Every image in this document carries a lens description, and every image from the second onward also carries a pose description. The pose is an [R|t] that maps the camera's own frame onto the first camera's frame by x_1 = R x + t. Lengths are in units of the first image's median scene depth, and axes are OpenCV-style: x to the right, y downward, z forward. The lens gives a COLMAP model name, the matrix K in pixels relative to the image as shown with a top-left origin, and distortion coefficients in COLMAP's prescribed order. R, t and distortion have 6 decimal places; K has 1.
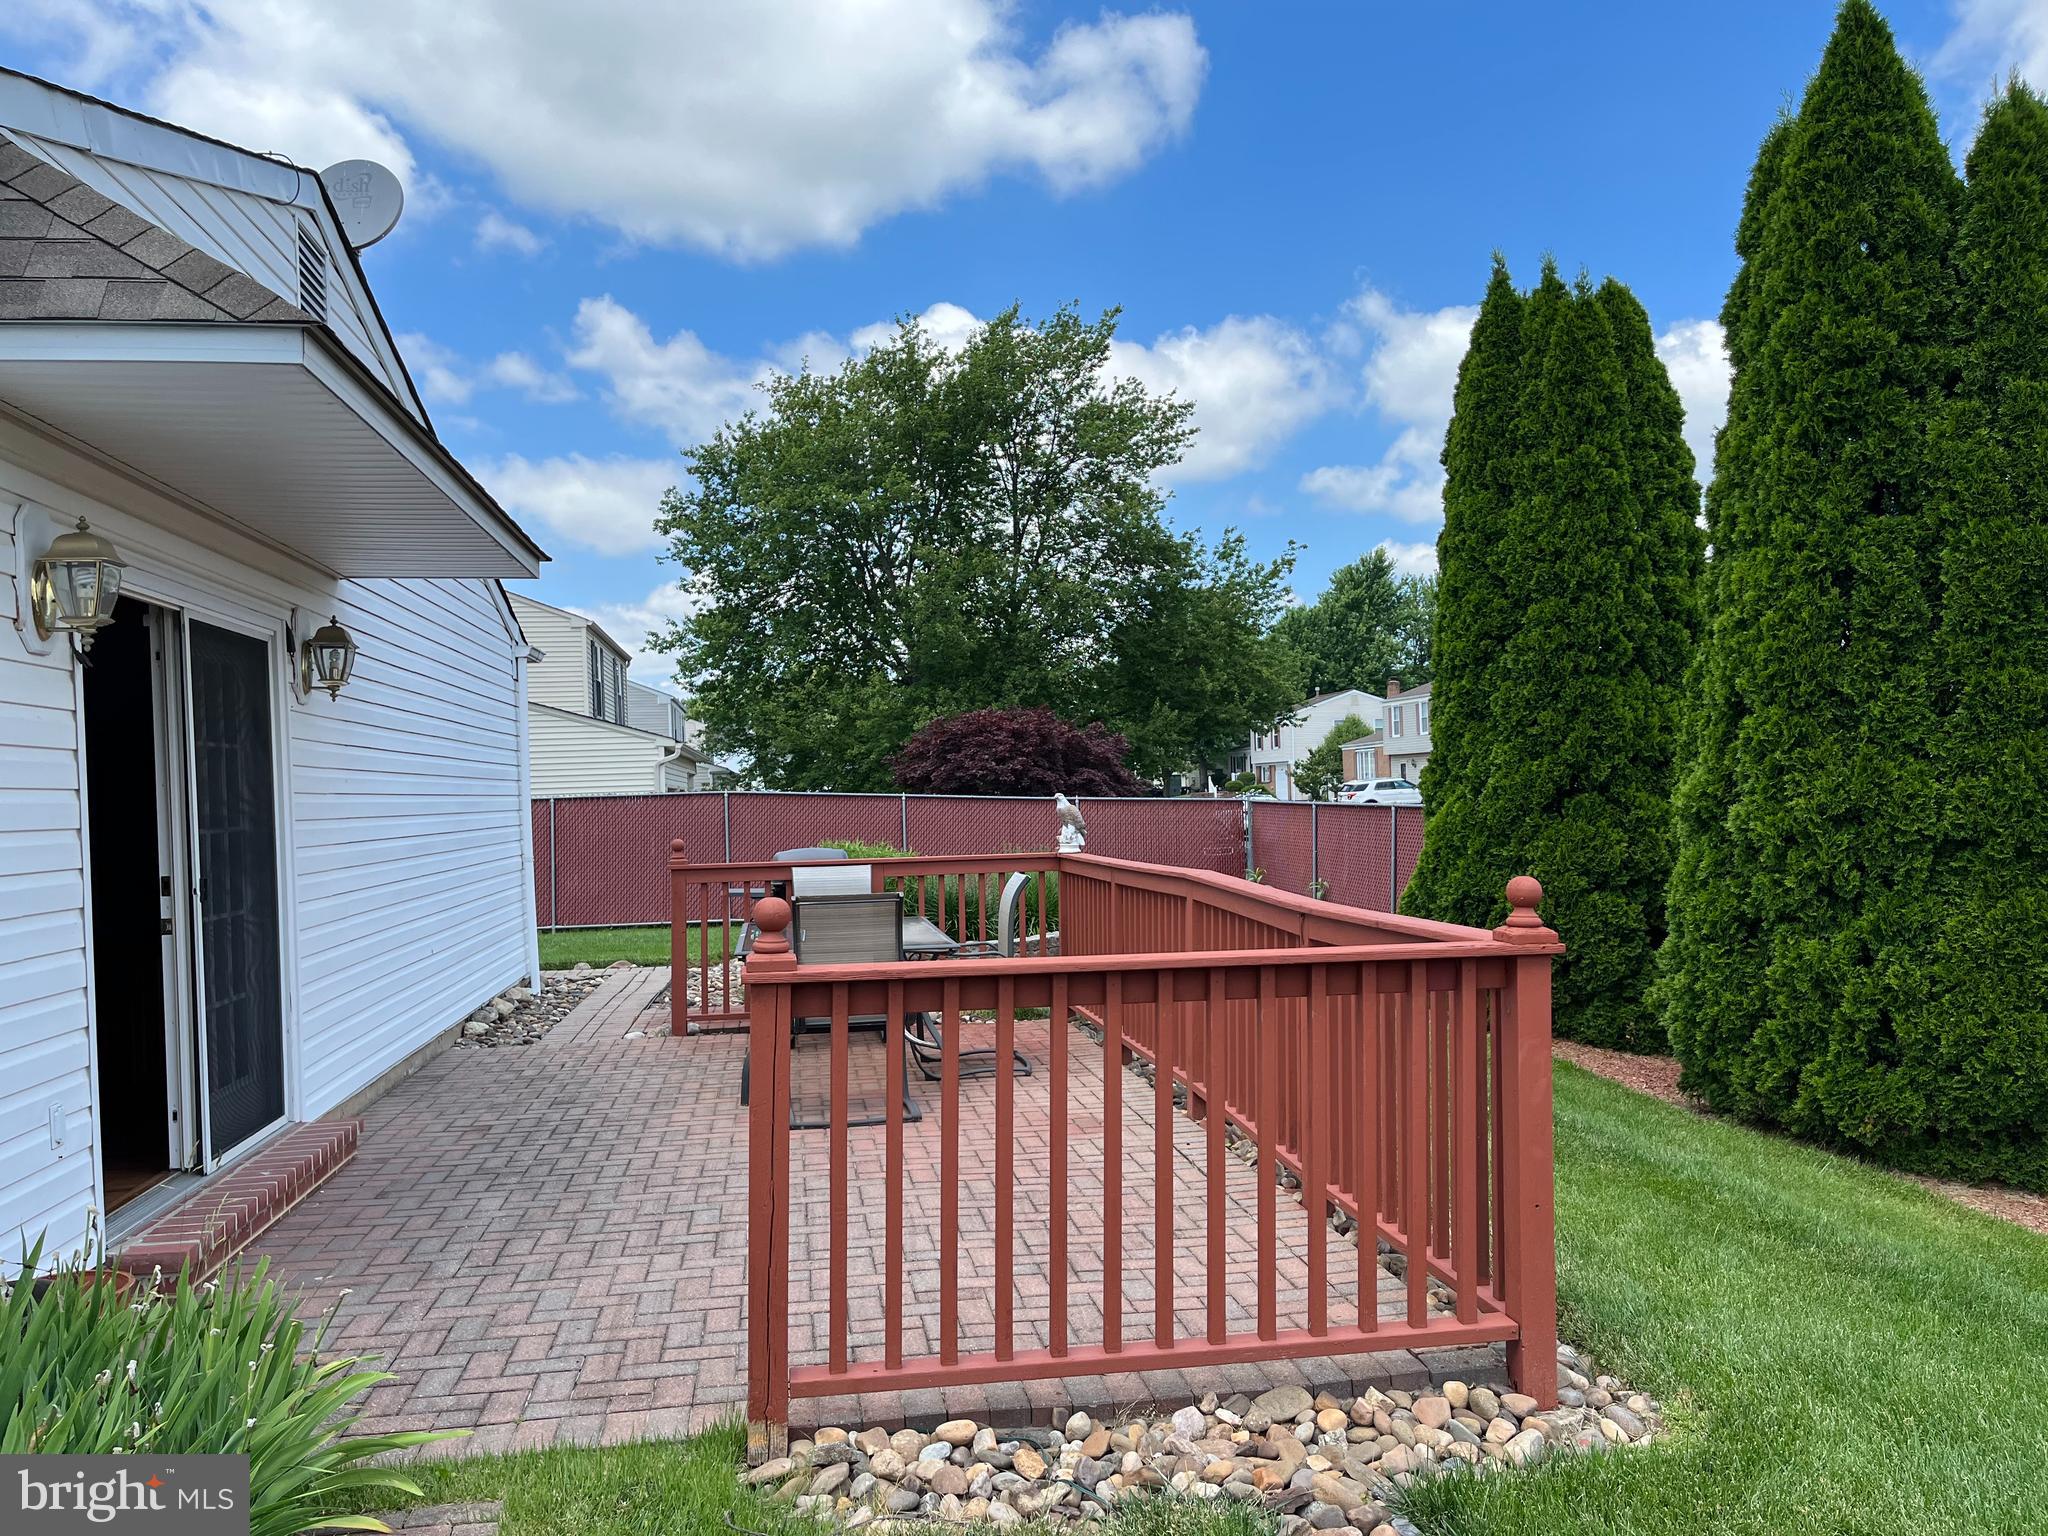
lens RADIAL K [[1545.2, 0, 1000.0], [0, 1545.2, 781.1], [0, 0, 1]] dist [0.073450, -0.114992]
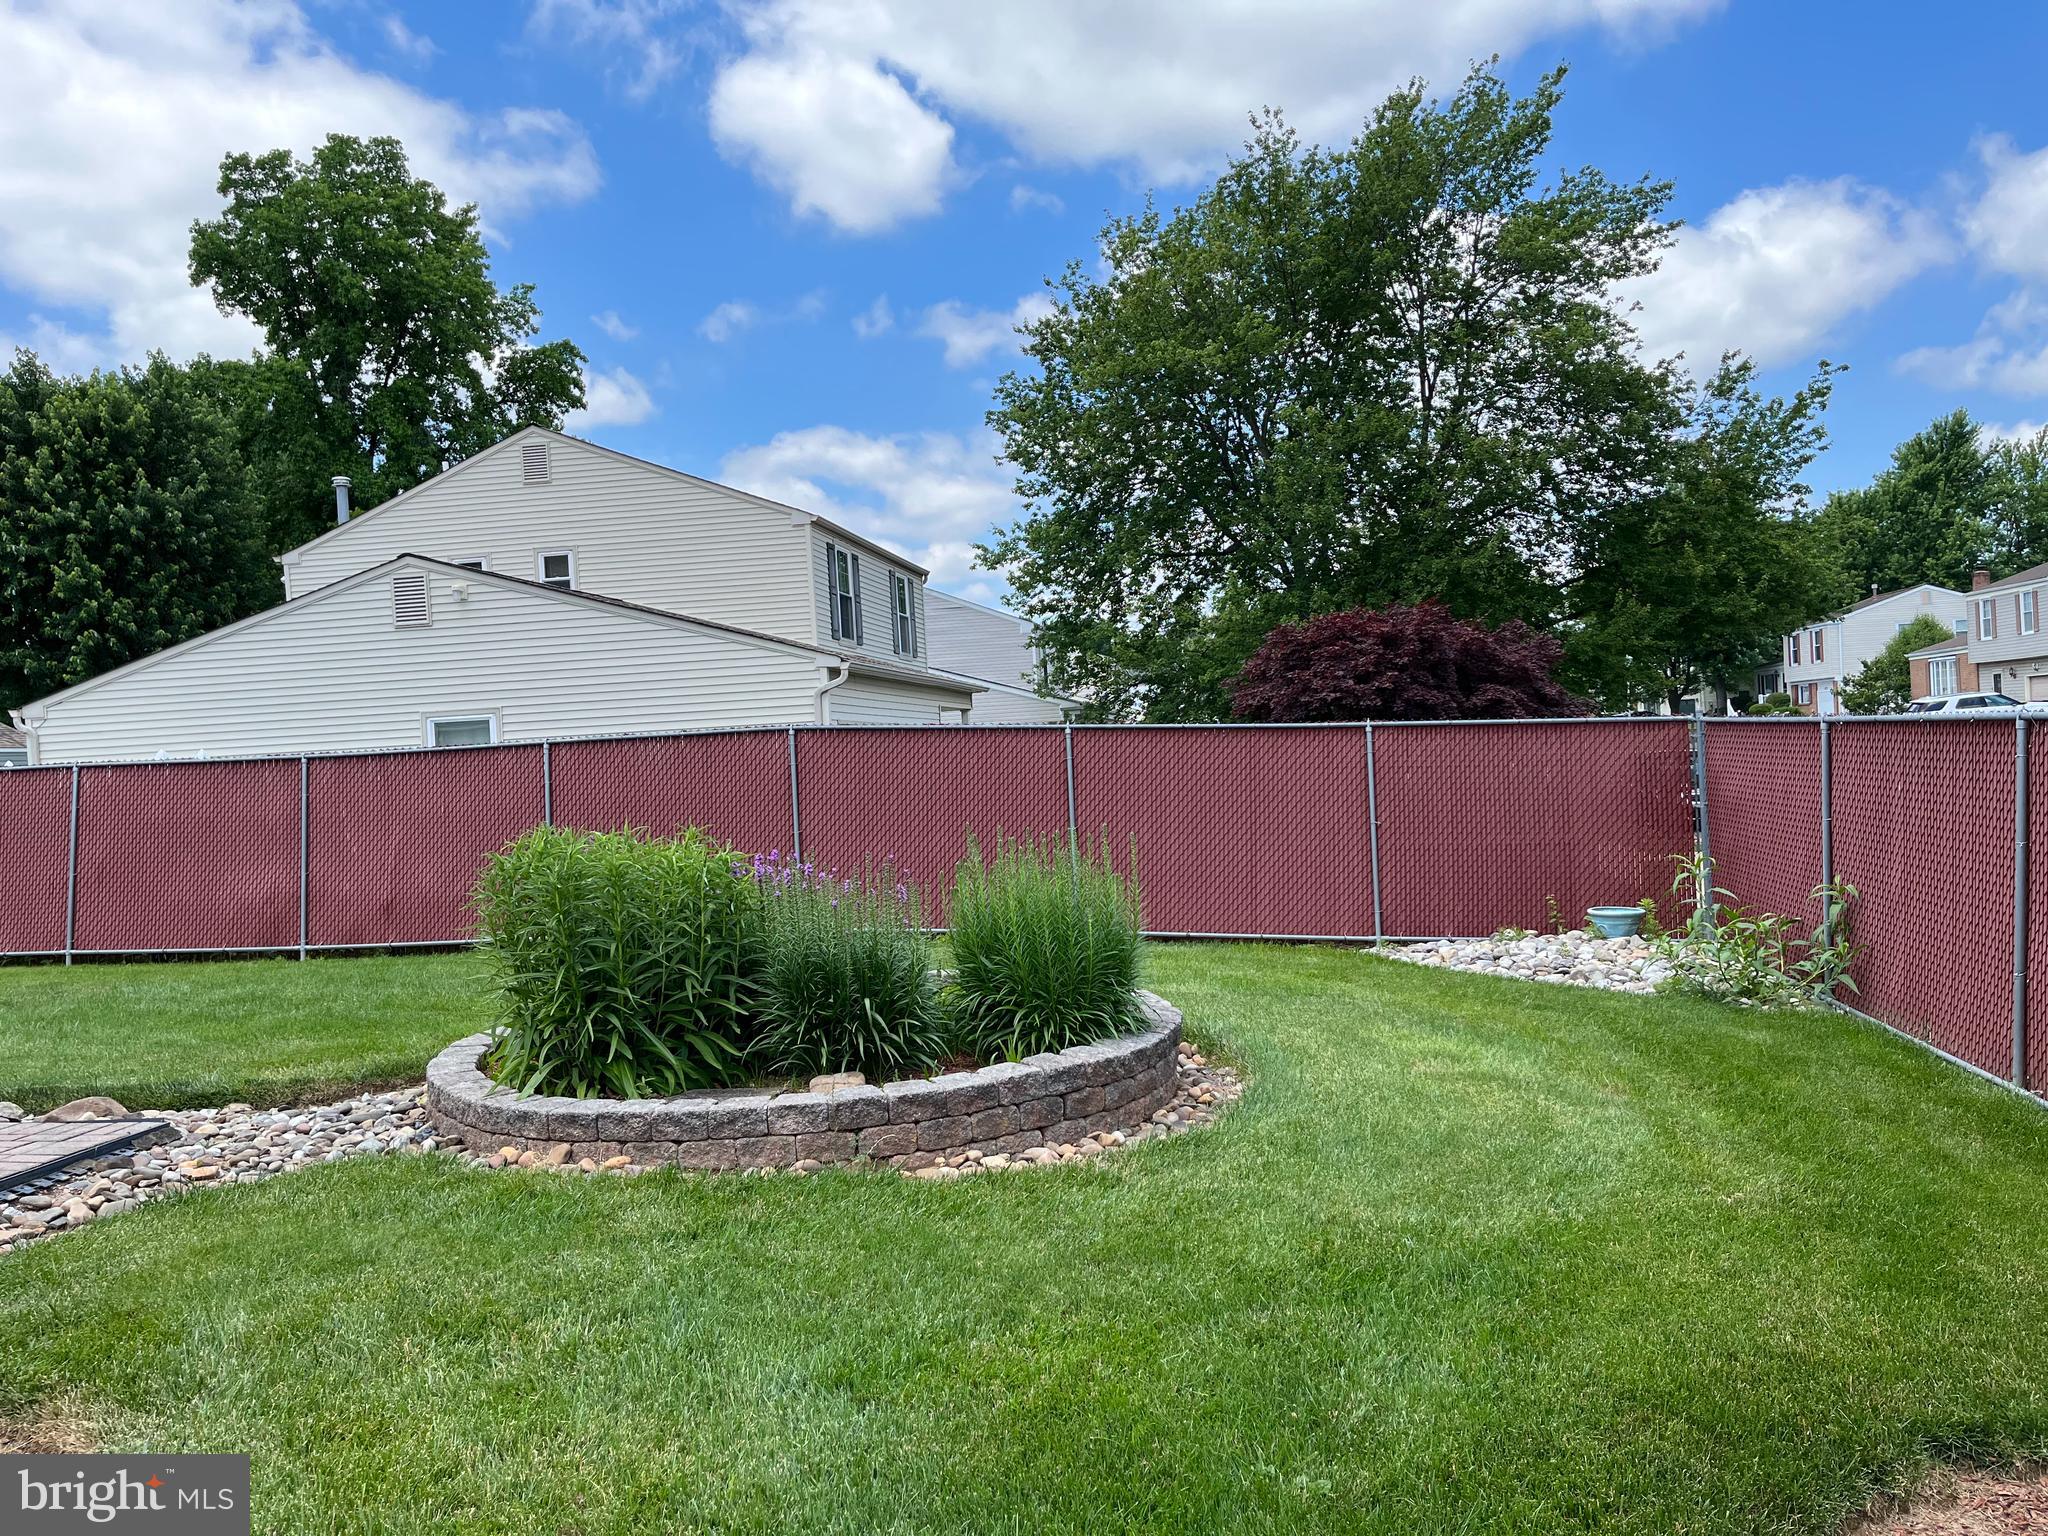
lens RADIAL K [[1545.2, 0, 1000.0], [0, 1545.2, 781.1], [0, 0, 1]] dist [0.073450, -0.114992]
pose [[0.951750, -0.013641, -0.306570, 0.043666], [0.025452, 0.999078, 0.034564, 0.004154], [0.305816, -0.040699, 0.951220, 0.185292]]
